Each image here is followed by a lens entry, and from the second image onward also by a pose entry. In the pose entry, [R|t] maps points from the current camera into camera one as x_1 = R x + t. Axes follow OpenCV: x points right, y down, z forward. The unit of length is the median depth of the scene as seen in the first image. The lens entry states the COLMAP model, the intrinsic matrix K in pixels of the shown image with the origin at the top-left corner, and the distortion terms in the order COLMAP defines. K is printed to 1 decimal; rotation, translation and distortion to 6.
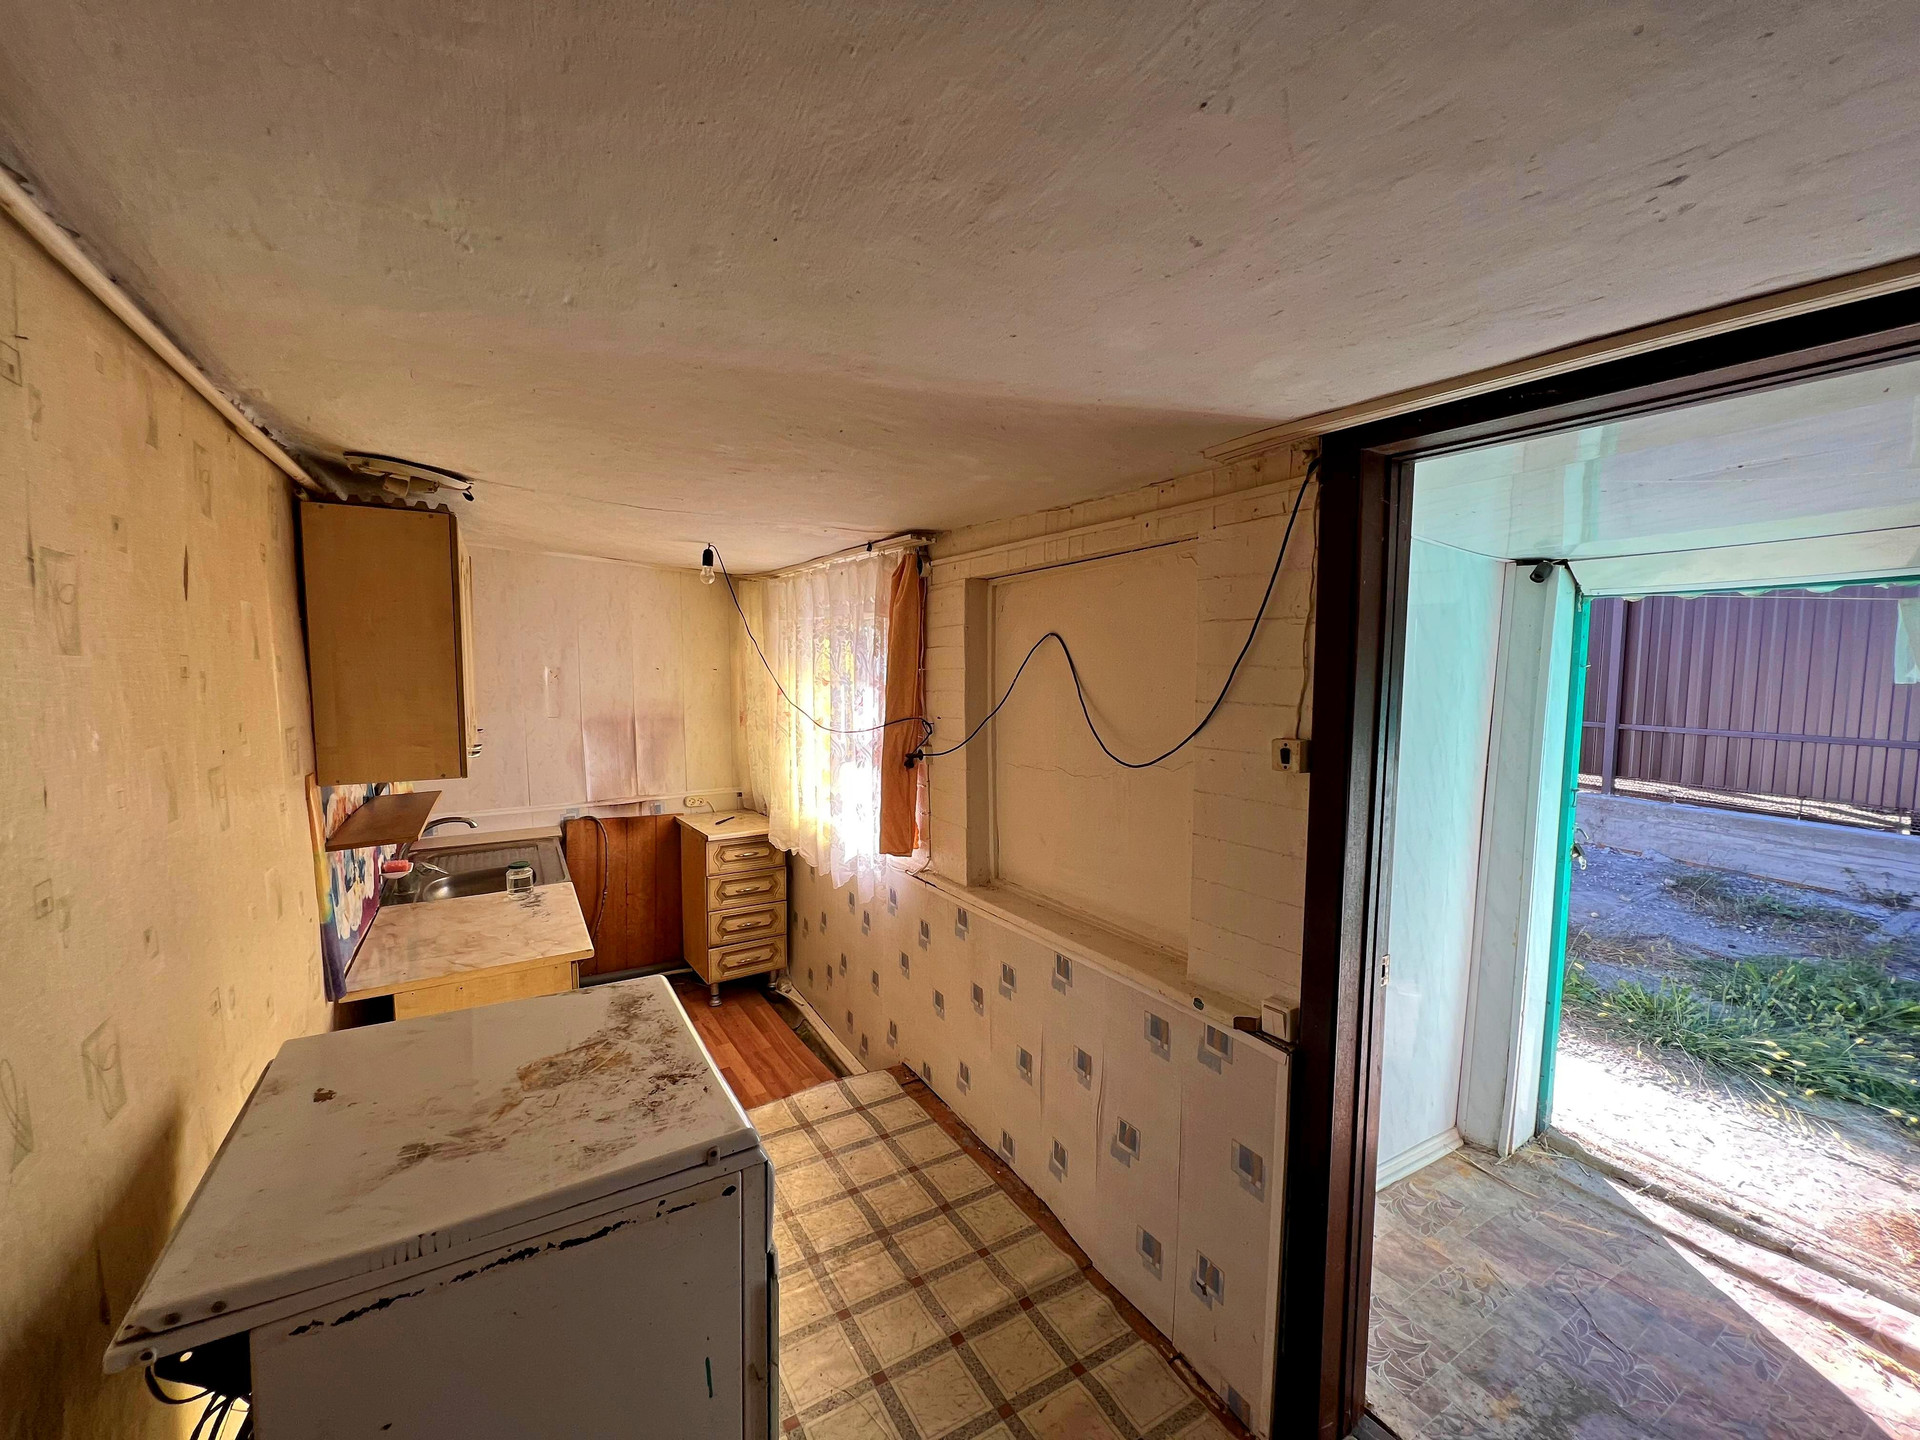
lens RADIAL K [[767.9, 0, 954.8], [0, 767.9, 726.9], [0, 0, 1]] dist [0.000510, 0.000213]
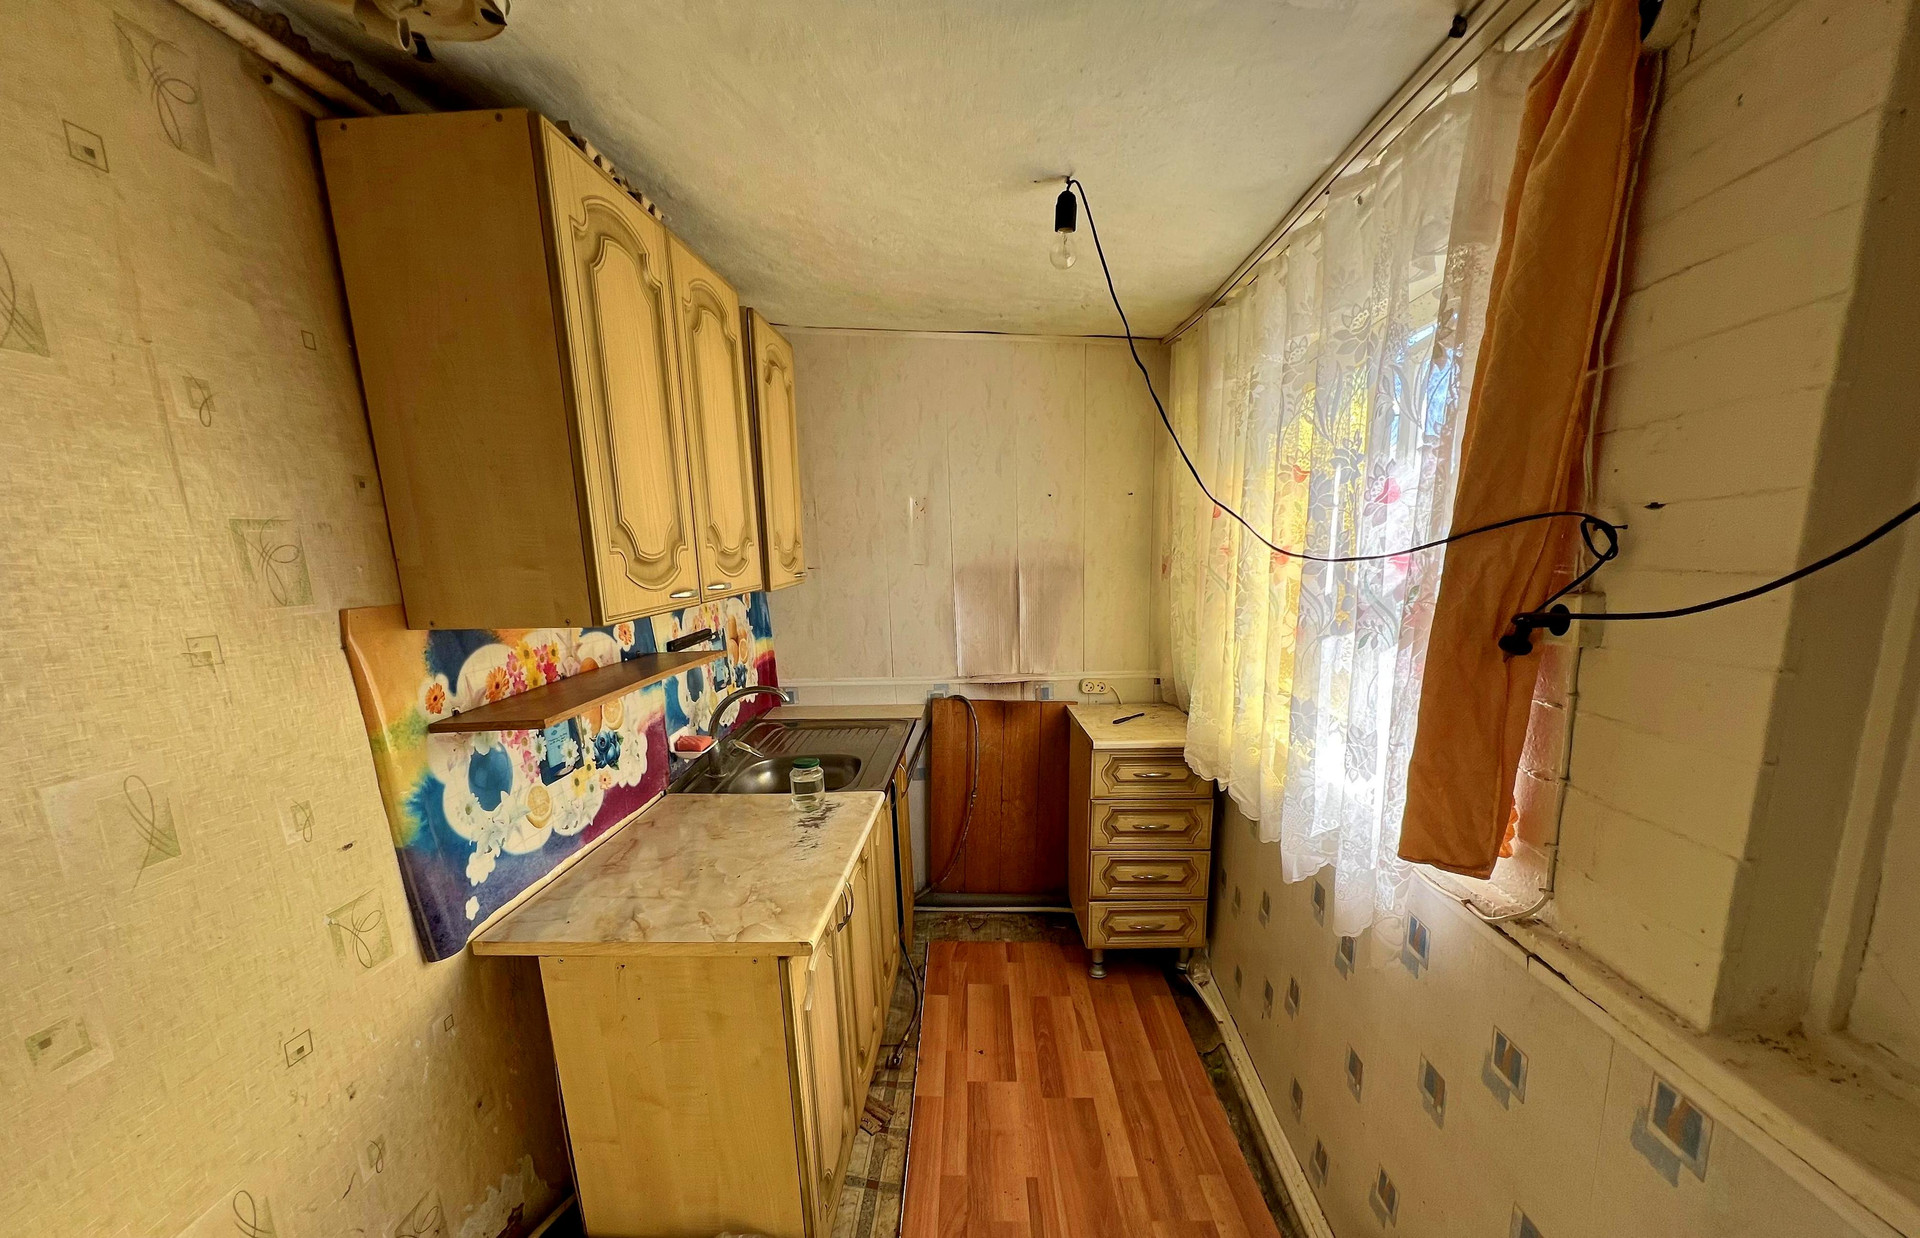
lens RADIAL K [[780.0, 0, 951.7], [0, 780.0, 714.8], [0, 0, 1]] dist [-0.002233, -0.000013]
pose [[0.828634, 0.098338, -0.551086, -0.053138], [-0.020663, 0.989152, 0.145438, 0.023463], [0.559410, -0.109127, 0.821676, 0.376809]]
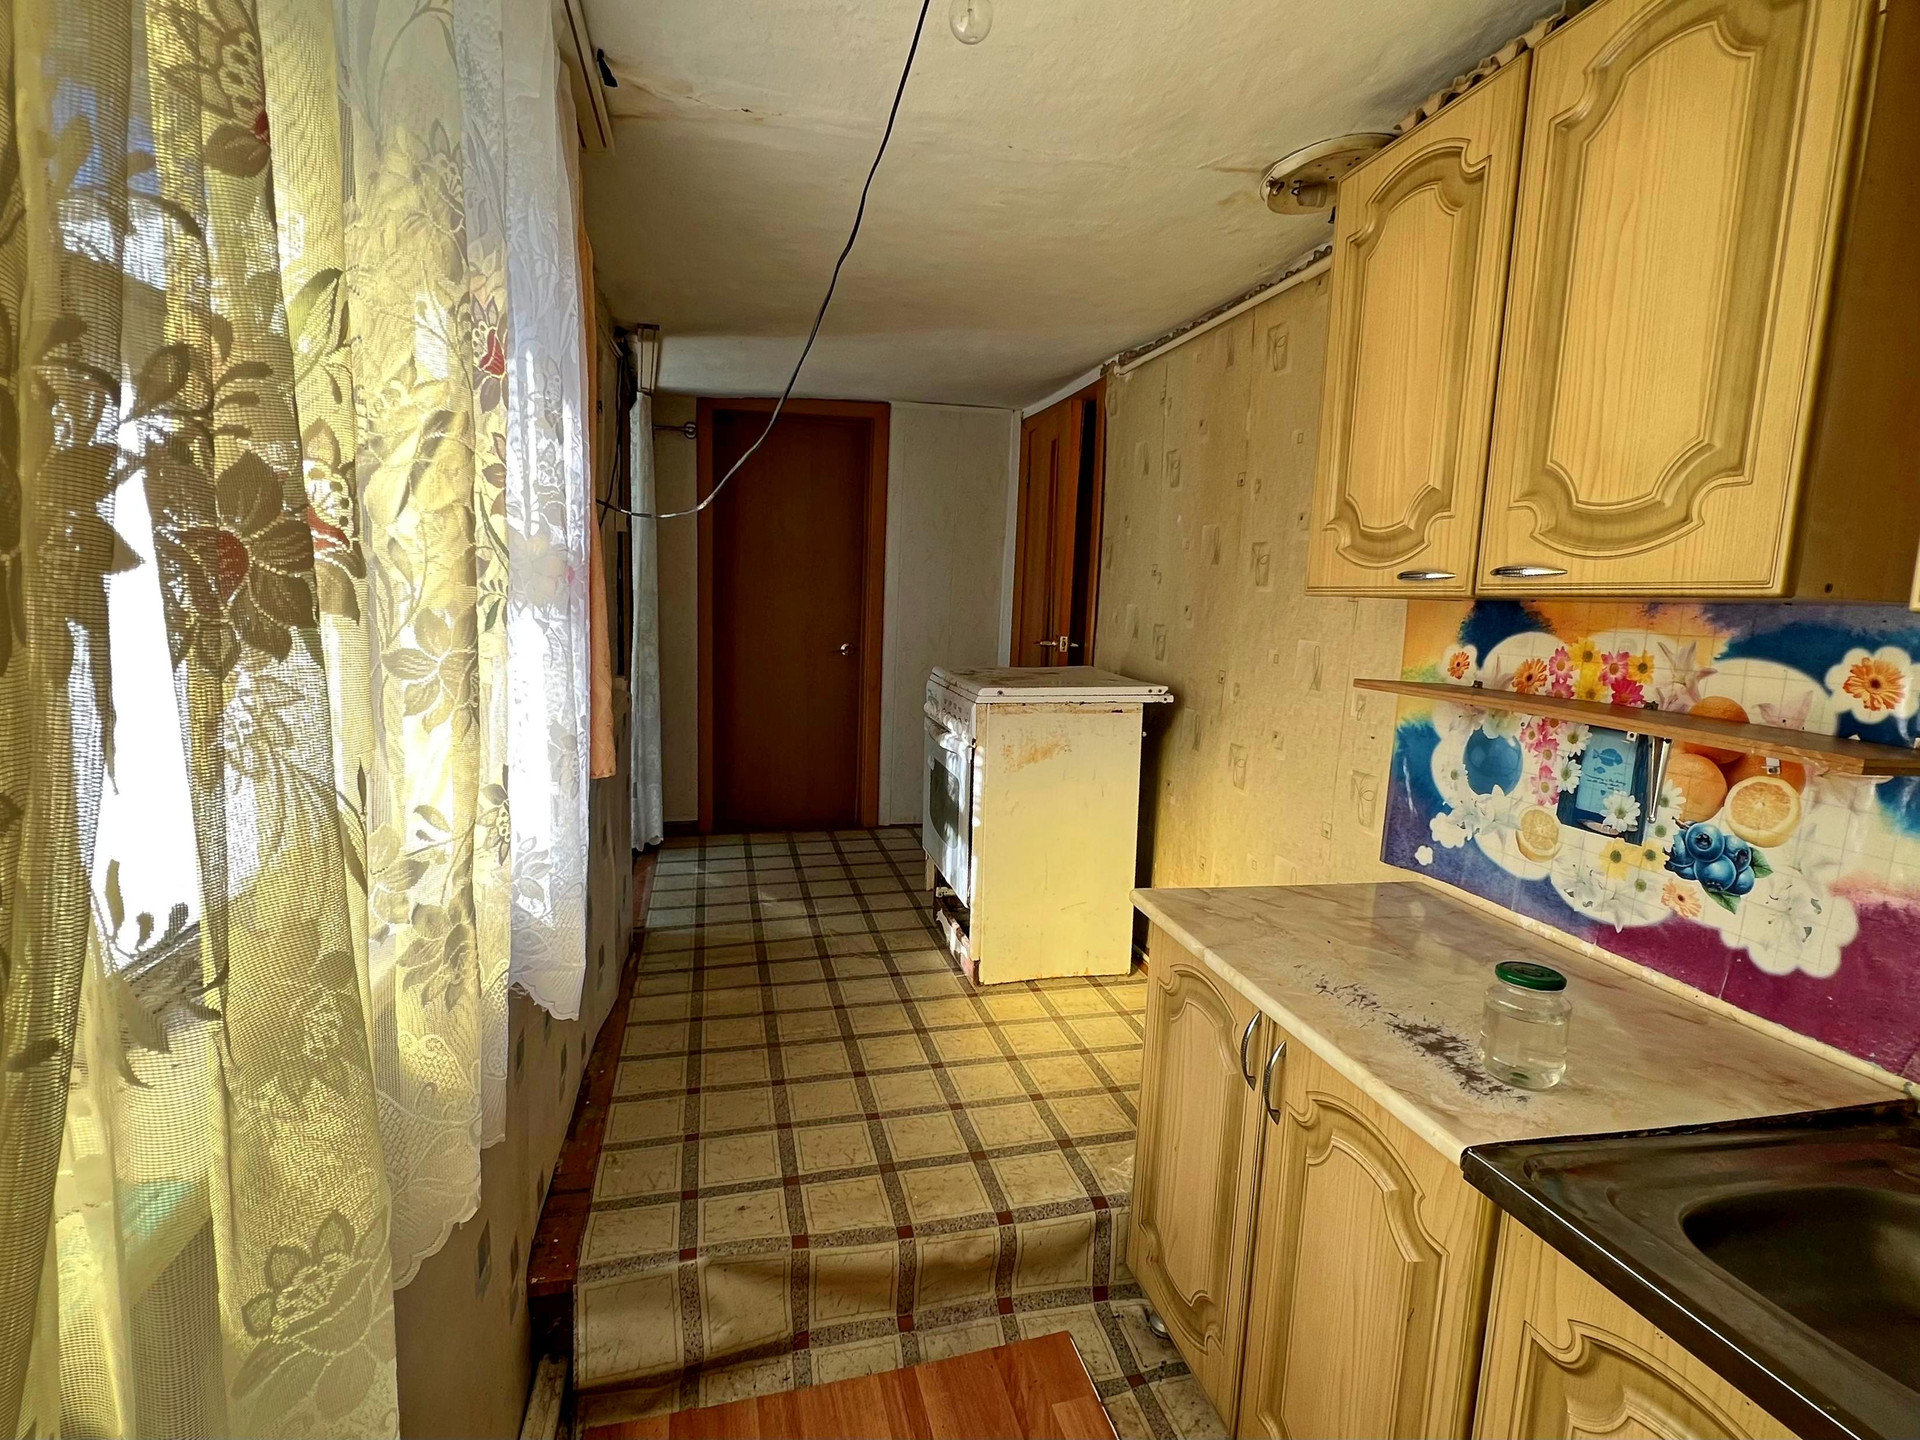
lens RADIAL K [[959.7, 0, 958.0], [0, 959.7, 716.7], [0, 0, 1]] dist [0.001887, 0.000602]
pose [[-0.955236, -0.075723, 0.285991, -0.342011], [-0.014420, 0.977457, 0.210641, -0.000669], [-0.295494, 0.197088, -0.934794, 1.072756]]
